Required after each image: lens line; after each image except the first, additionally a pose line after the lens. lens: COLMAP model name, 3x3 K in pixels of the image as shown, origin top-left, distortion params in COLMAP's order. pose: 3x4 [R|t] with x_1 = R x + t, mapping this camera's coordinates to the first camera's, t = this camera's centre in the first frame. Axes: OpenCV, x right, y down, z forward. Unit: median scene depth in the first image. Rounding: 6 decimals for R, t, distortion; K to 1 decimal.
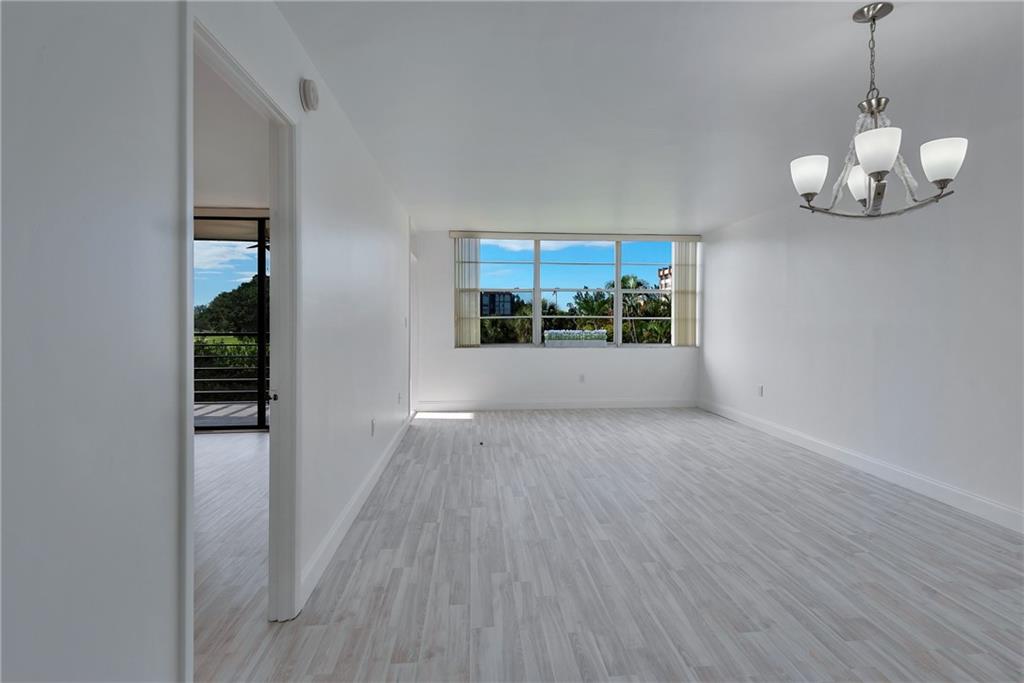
lens RADIAL K [[538.9, 0, 532.9], [0, 538.9, 302.2], [0, 0, 1]] dist [0.015258, -0.011410]
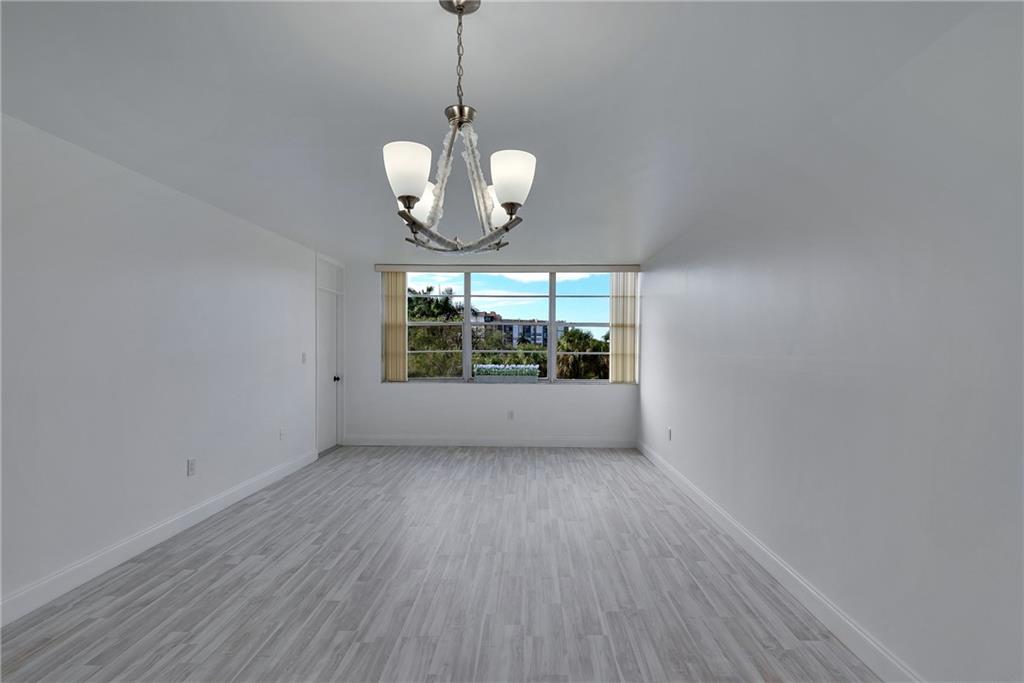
lens RADIAL K [[515.3, 0, 524.6], [0, 515.3, 355.3], [0, 0, 1]] dist [0.017922, -0.015586]
pose [[0.989963, 0.001330, -0.141318, 0.589843], [0.005239, 0.998923, 0.046102, -0.027415], [0.141227, -0.046380, 0.988890, 0.172706]]
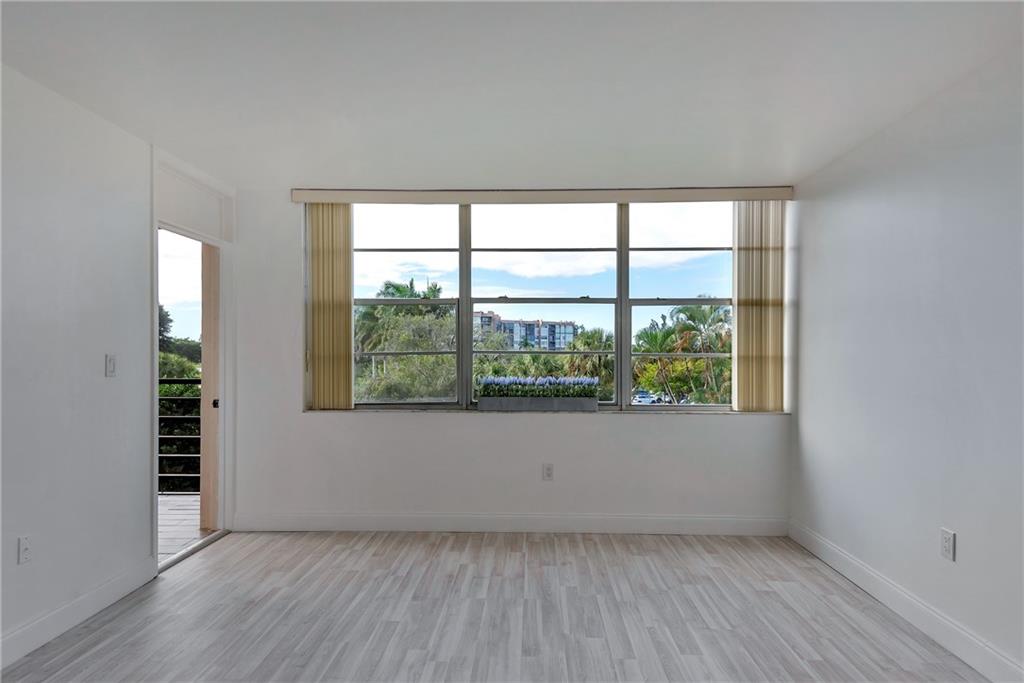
lens RADIAL K [[581.5, 0, 511.0], [0, 581.5, 350.8], [0, 0, 1]] dist [0.020052, -0.000787]
pose [[0.986008, -0.005621, -0.166602, 0.353949], [0.010302, 0.999576, 0.027244, 0.018546], [0.166378, -0.028579, 0.985648, 1.046385]]
